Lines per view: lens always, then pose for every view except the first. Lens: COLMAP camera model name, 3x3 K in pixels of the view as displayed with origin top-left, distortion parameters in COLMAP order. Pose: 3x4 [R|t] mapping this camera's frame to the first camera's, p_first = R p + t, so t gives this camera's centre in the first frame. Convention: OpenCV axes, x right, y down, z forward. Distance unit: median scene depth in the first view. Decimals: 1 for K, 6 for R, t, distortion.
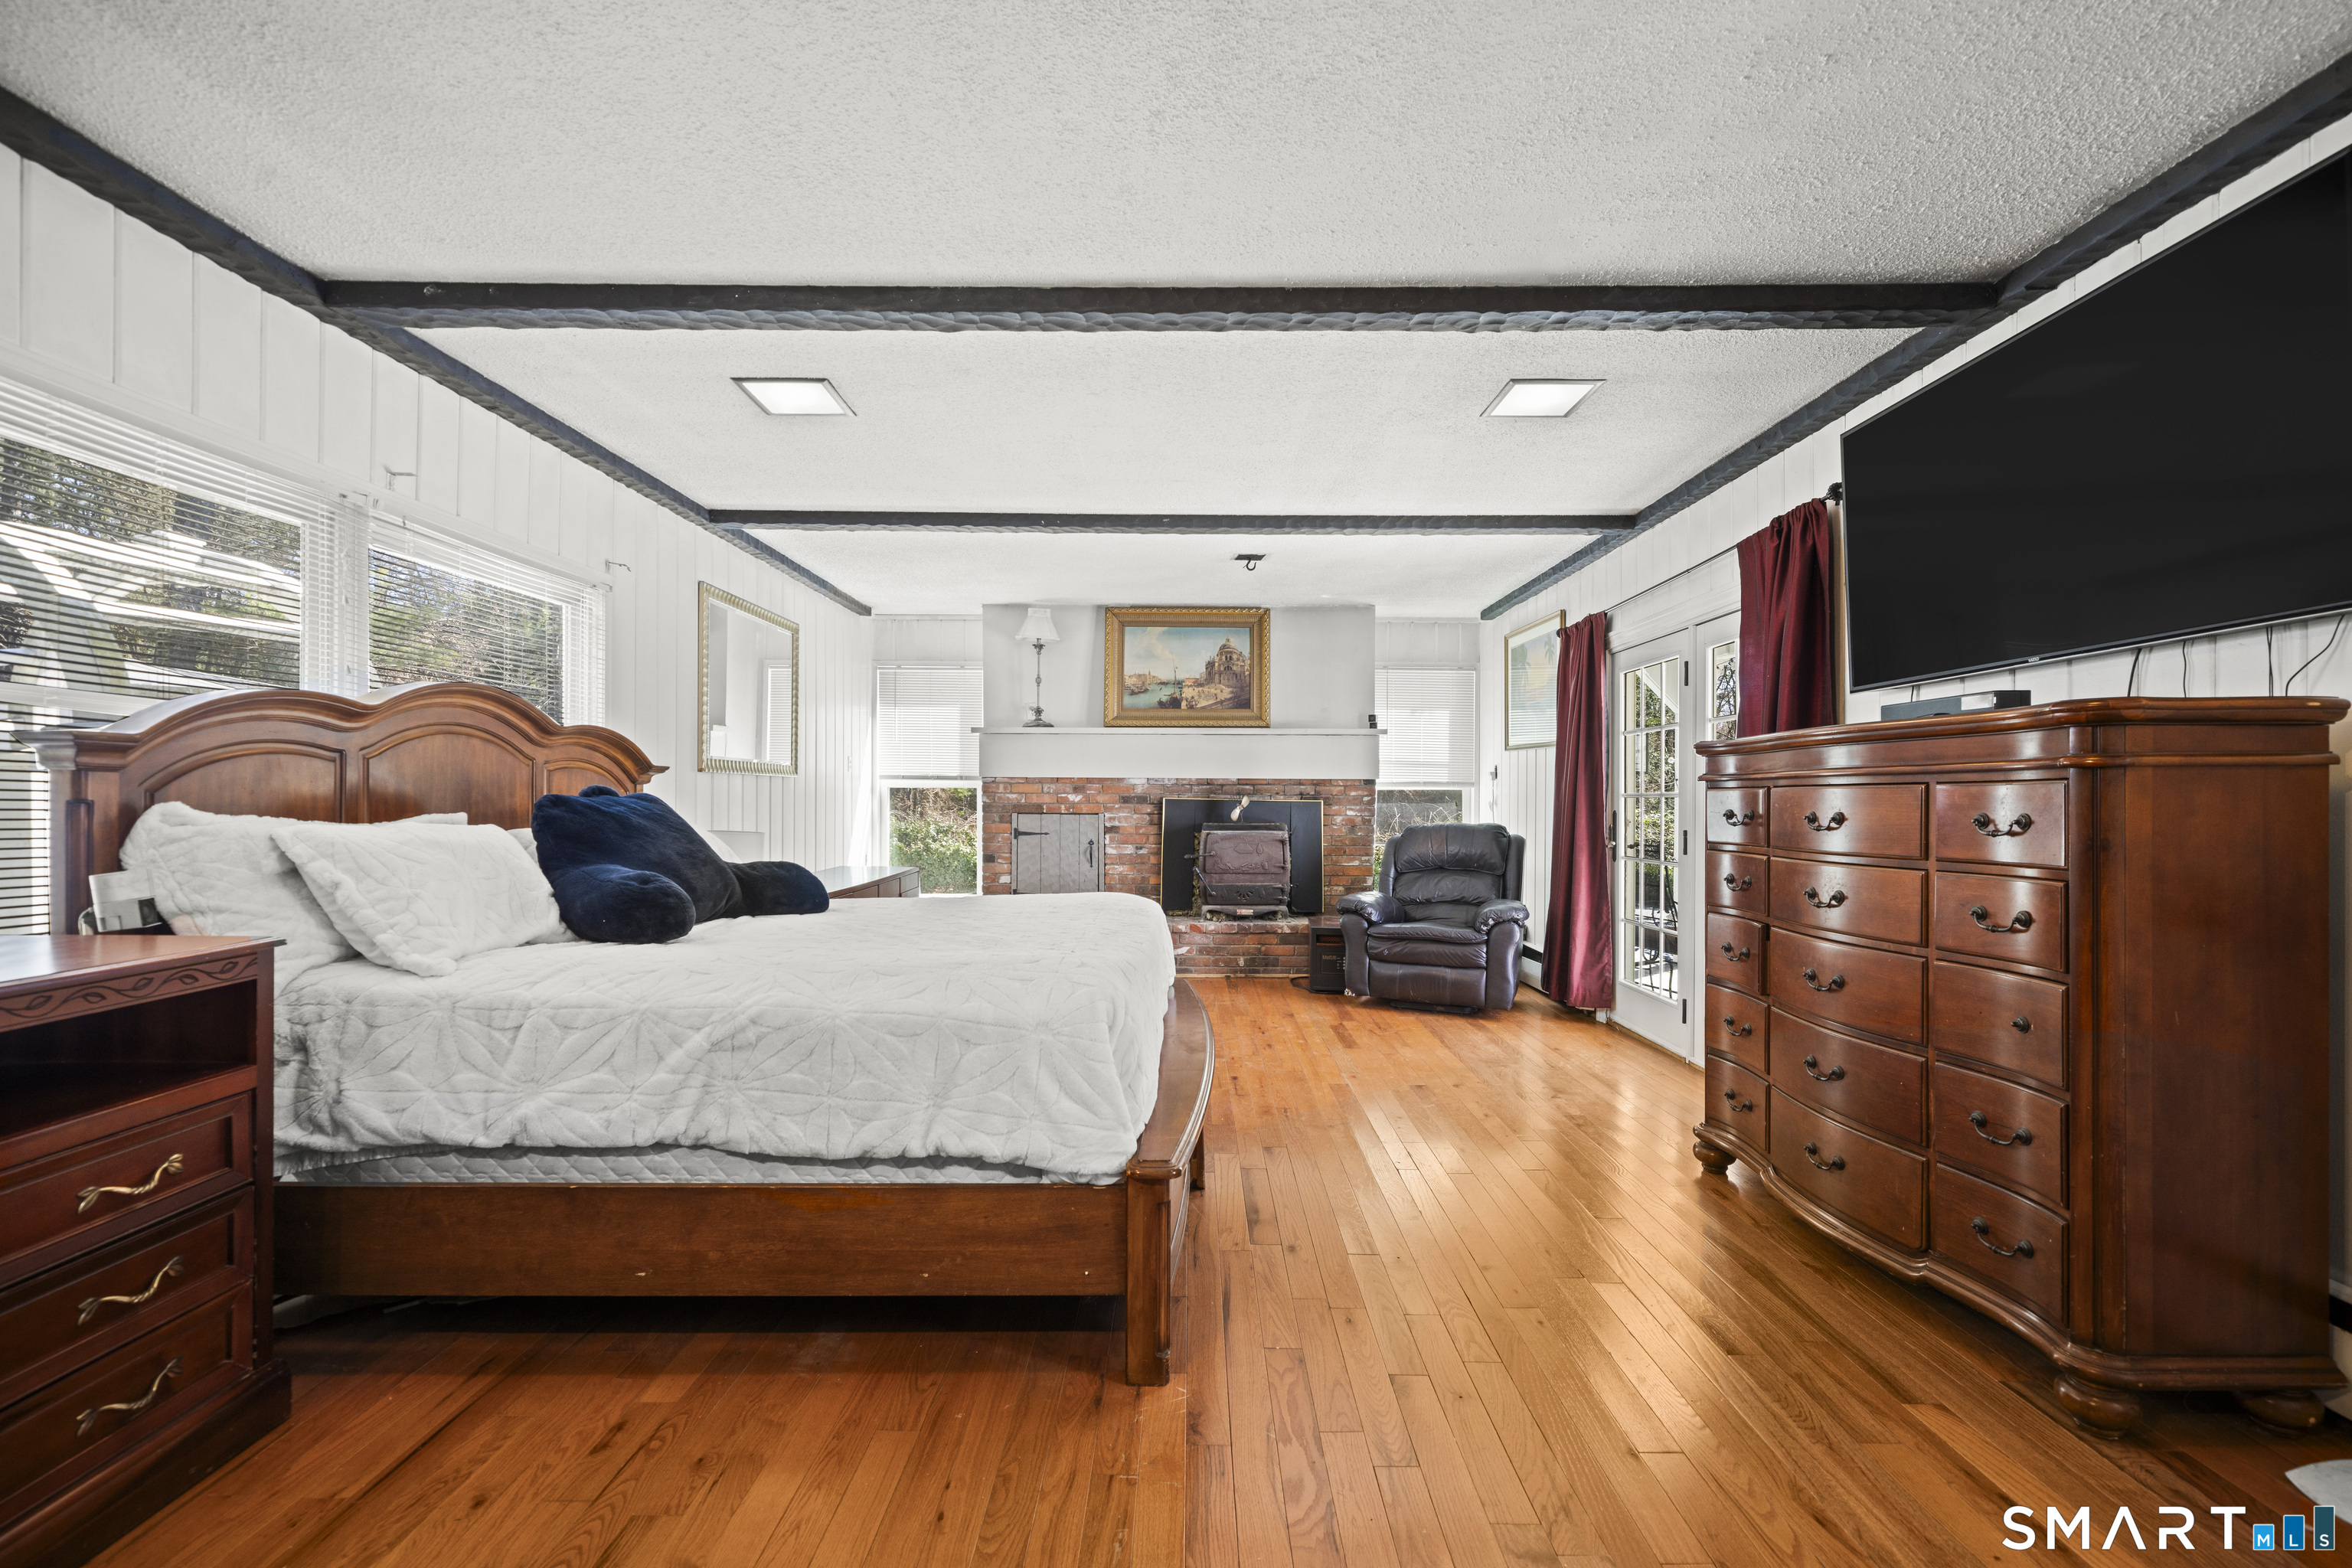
lens RADIAL K [[1003.6, 0, 1188.1], [0, 1003.6, 794.3], [0, 0, 1]] dist [-0.001686, 0.000916]
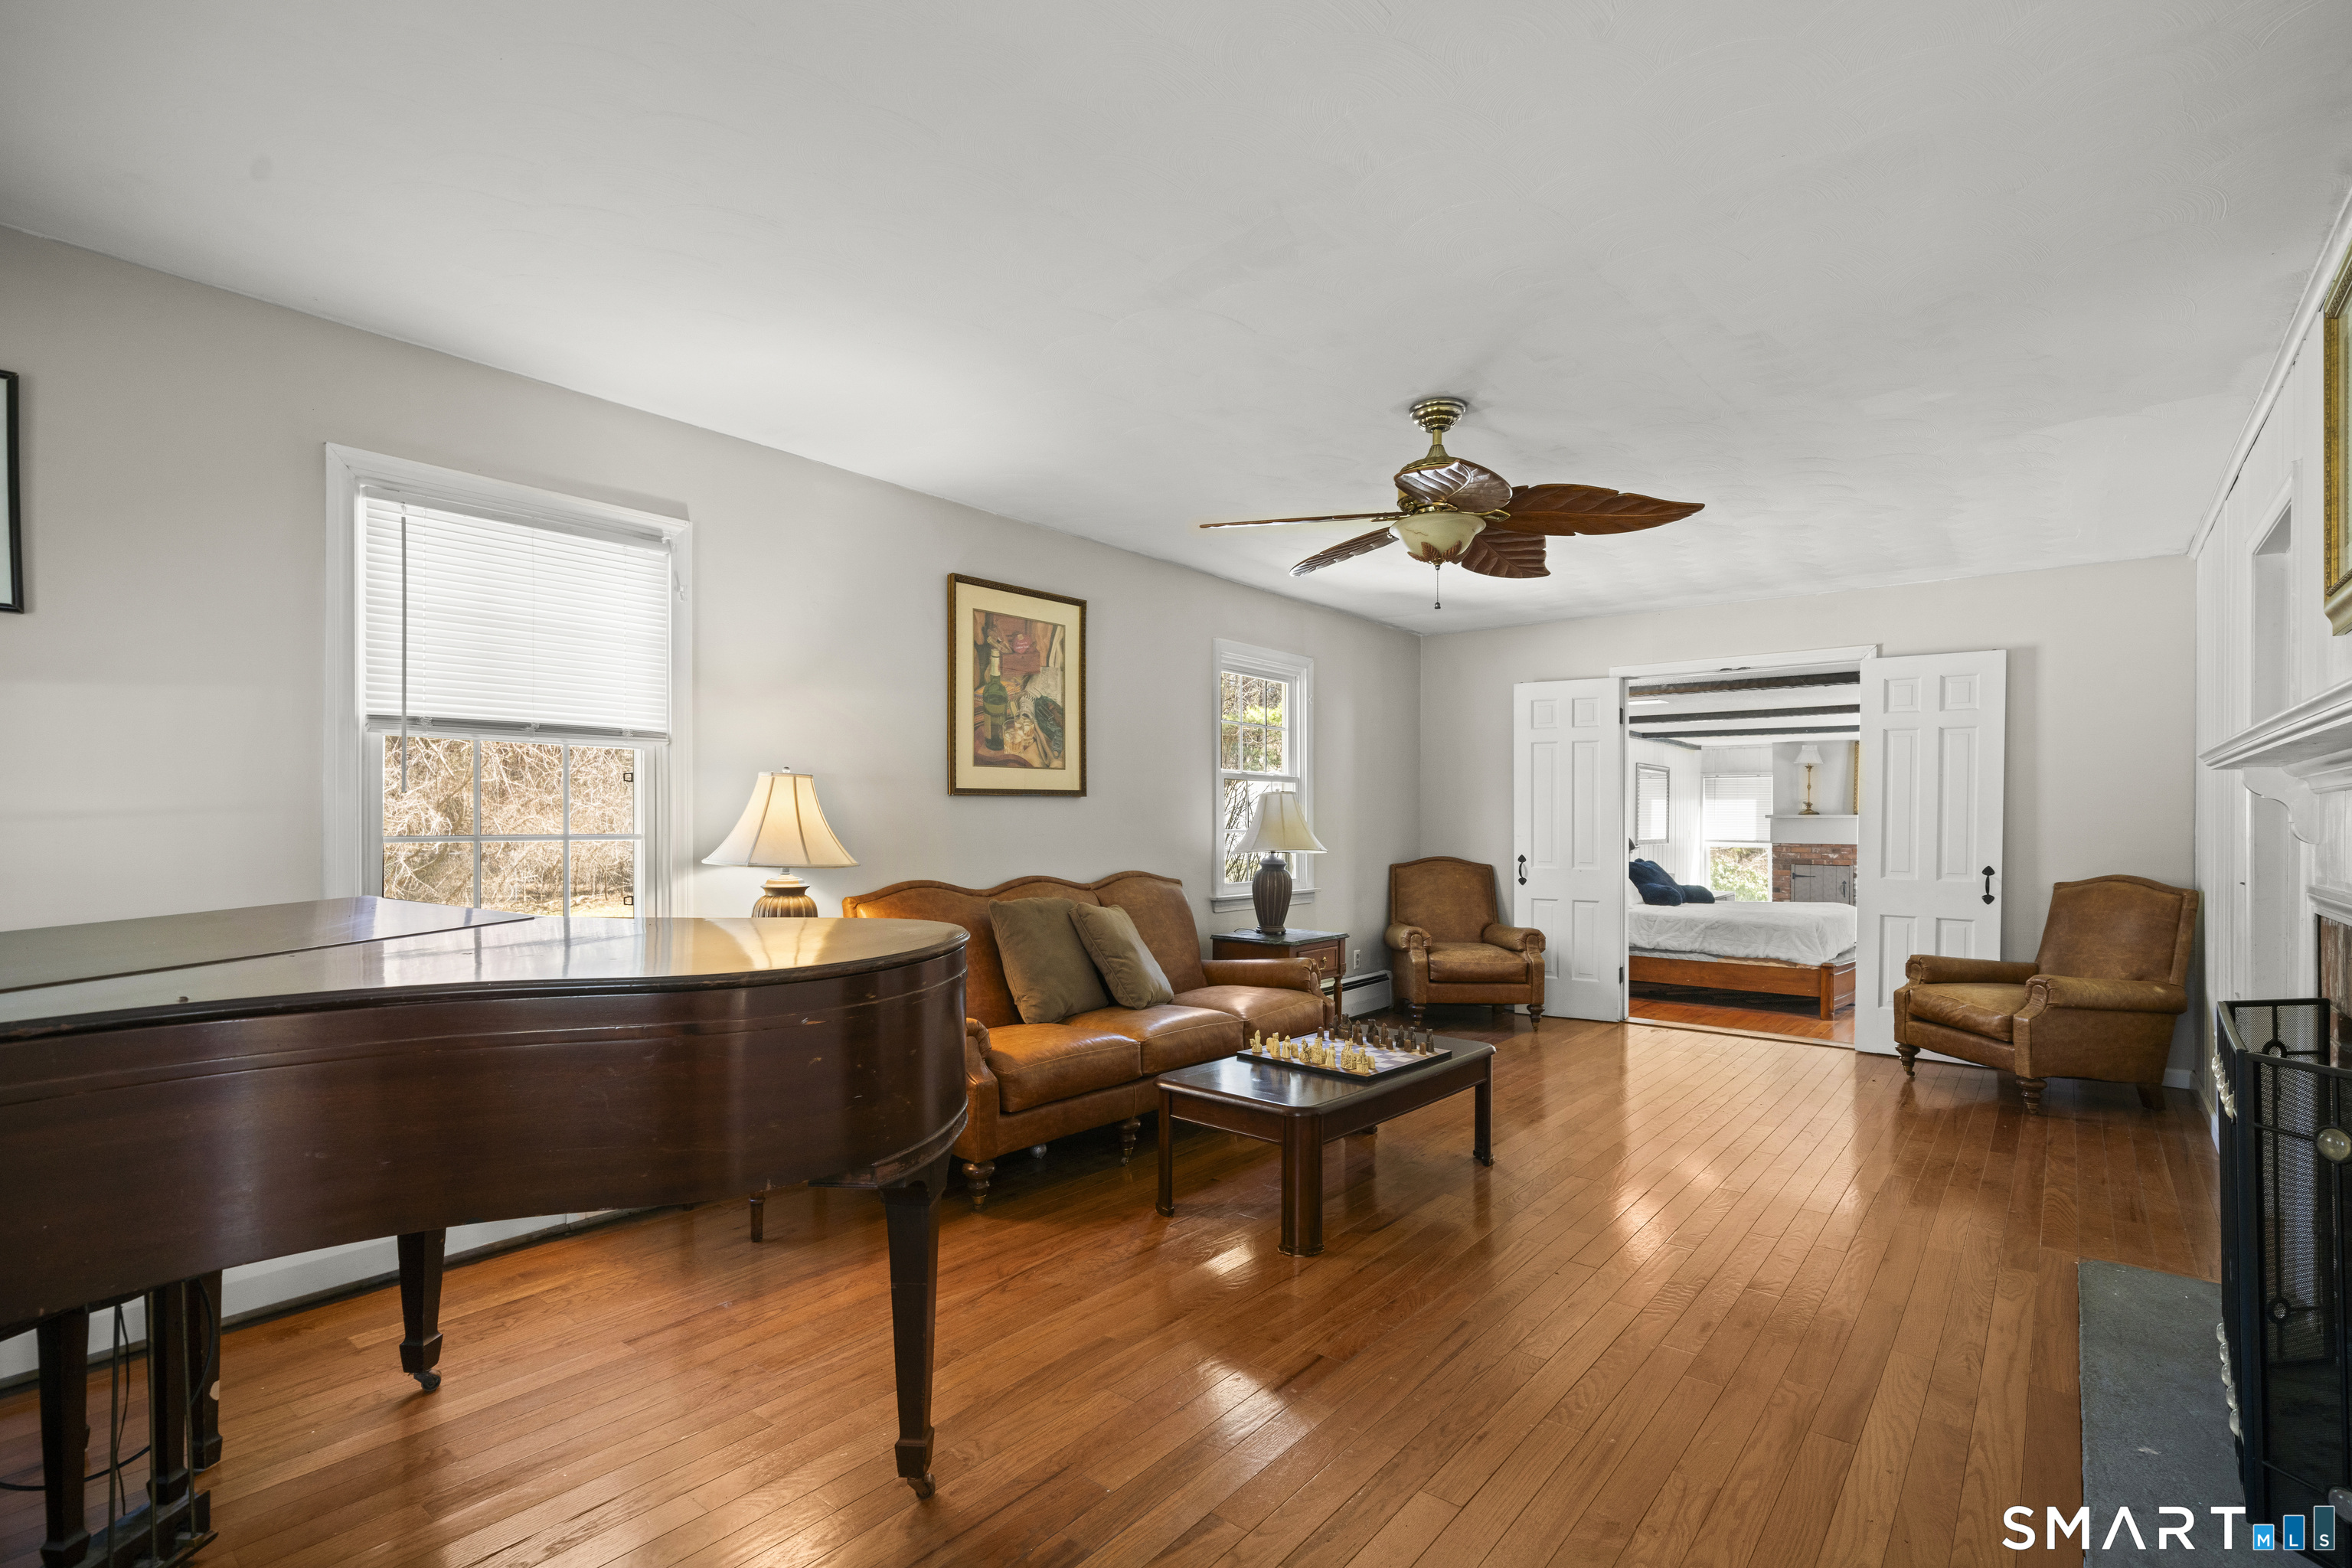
lens RADIAL K [[1091.2, 0, 1179.7], [0, 1091.2, 822.9], [0, 0, 1]] dist [0.001258, 0.000075]
pose [[0.772004, 0.003685, -0.635607, 0.217925], [-0.002777, 0.999993, 0.002425, -0.056829], [0.635611, -0.000107, 0.772009, -1.184409]]
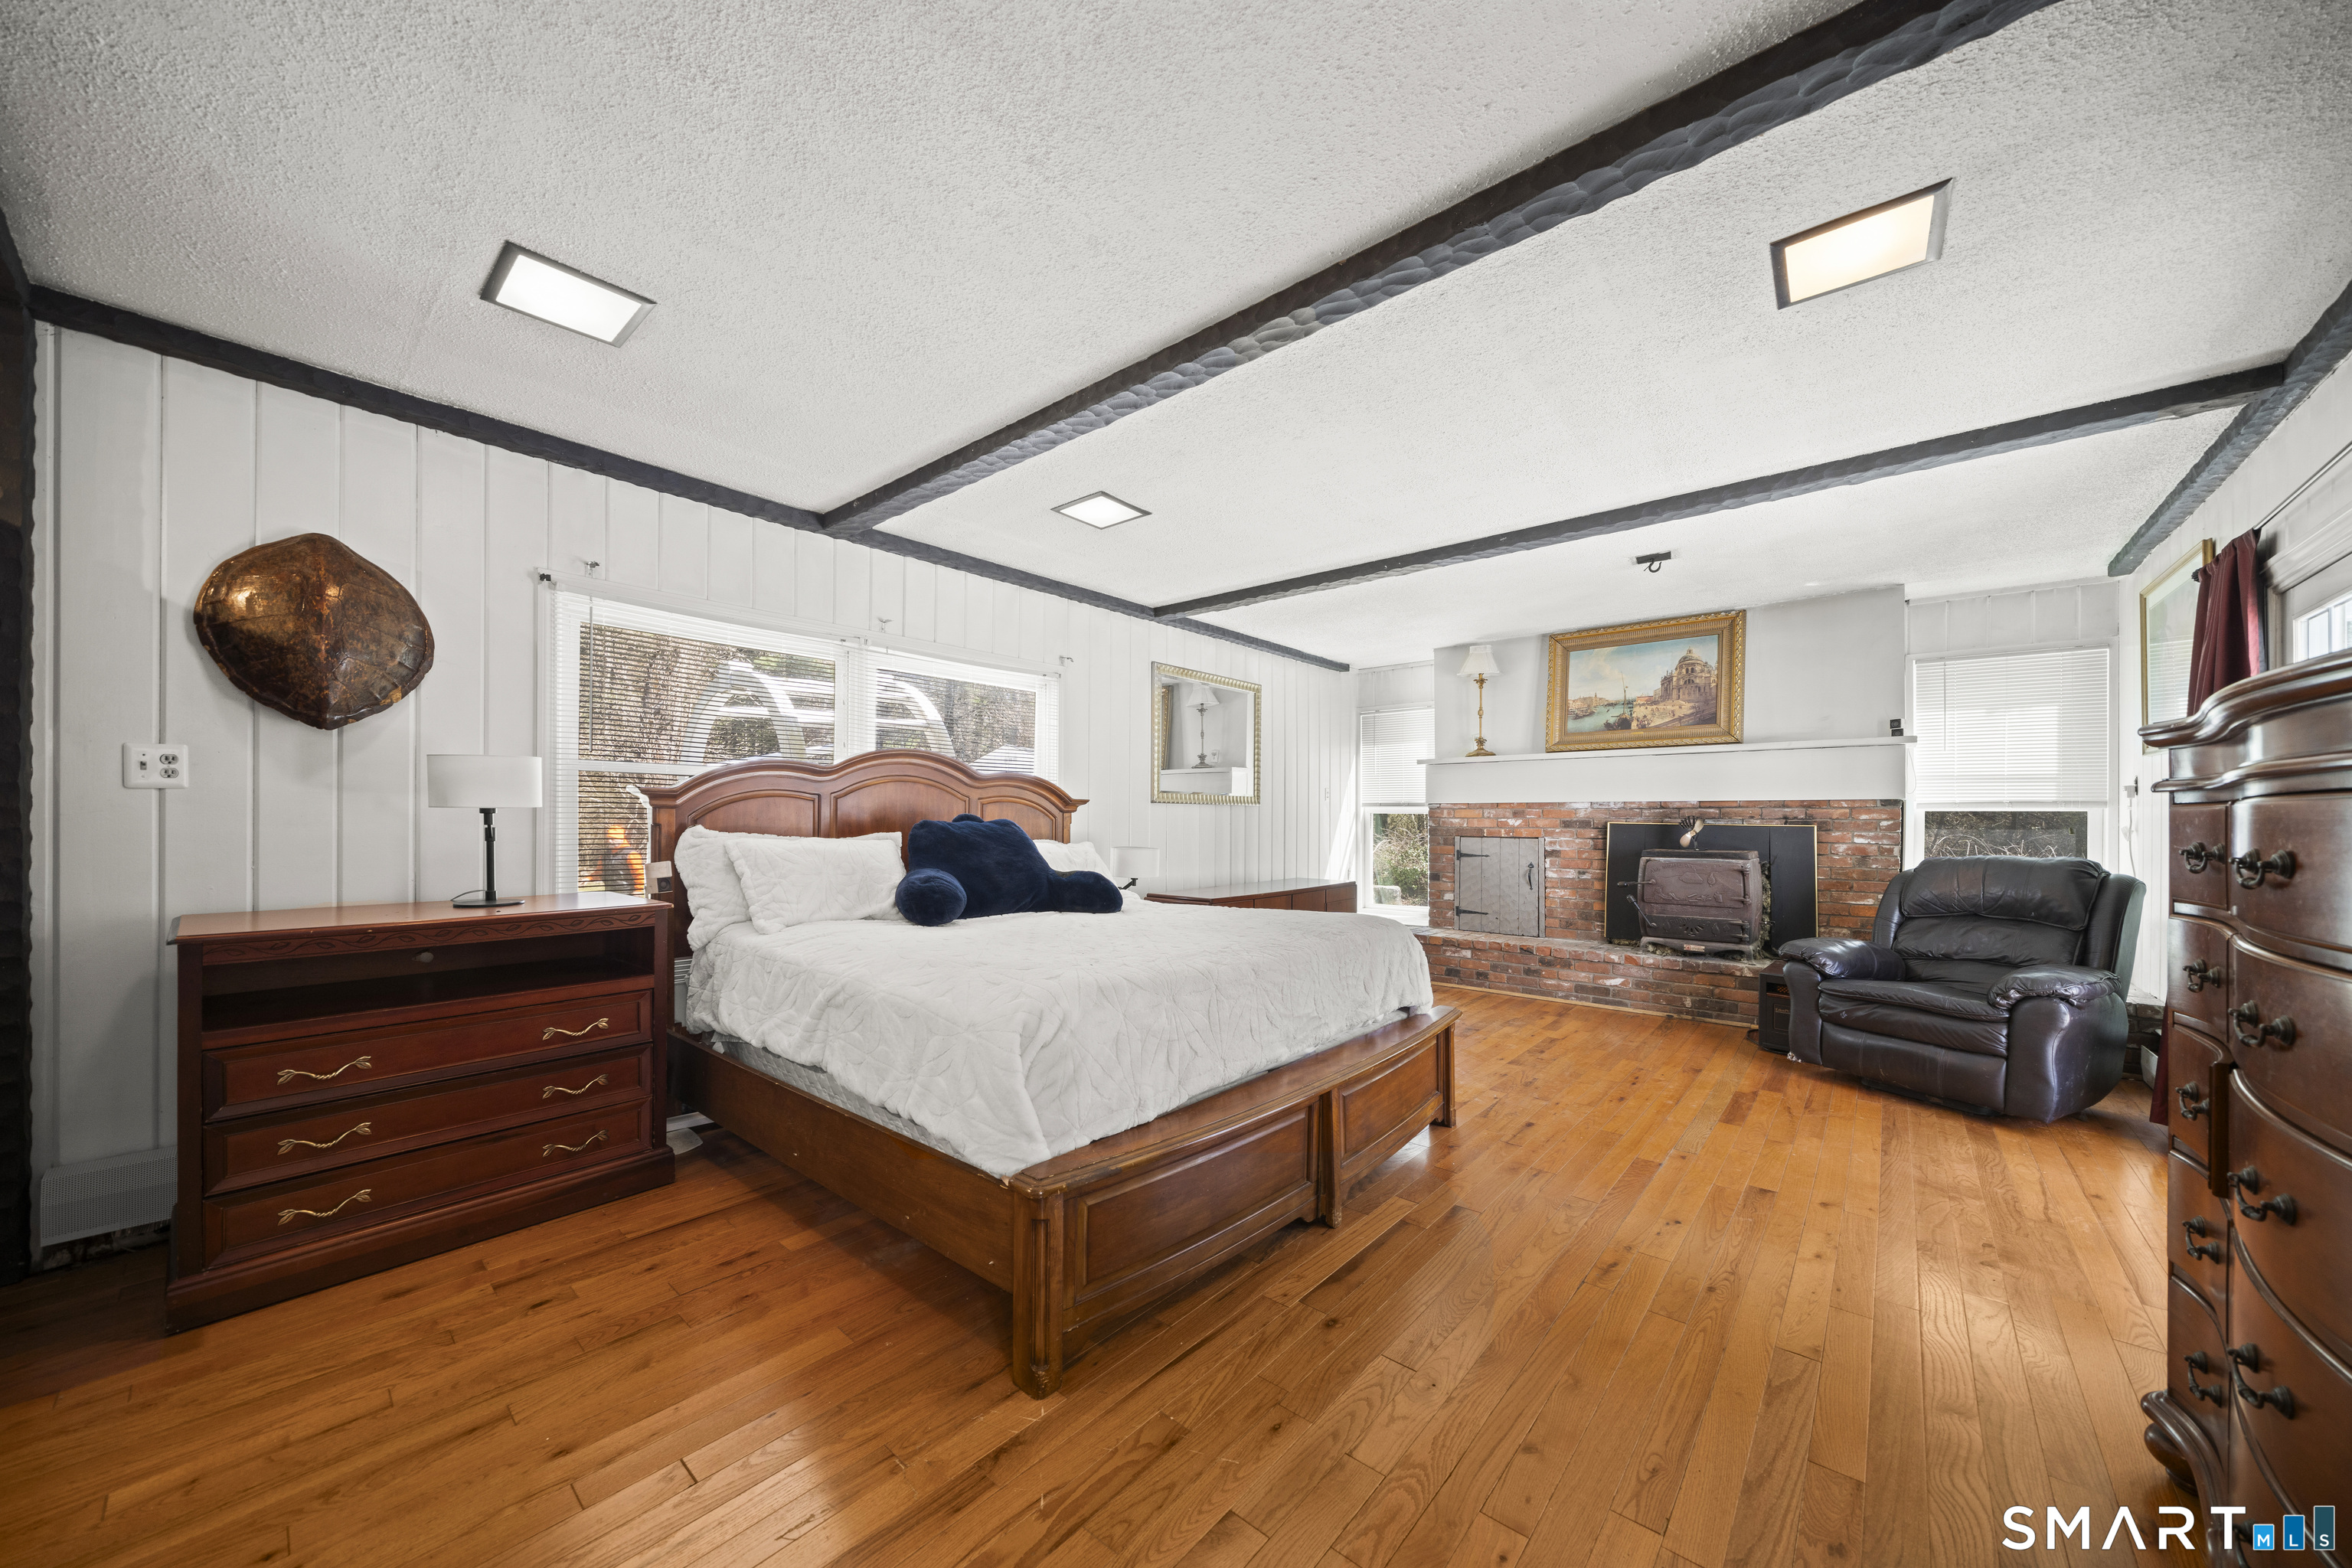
lens RADIAL K [[818.1, 0, 1188.7], [0, 818.1, 814.9], [0, 0, 1]] dist [-0.004138, -0.000188]
pose [[0.760113, -0.005984, -0.649763, 0.191607], [0.002528, 0.999977, -0.006251, 0.000410], [0.649786, 0.003109, 0.760111, 0.141221]]
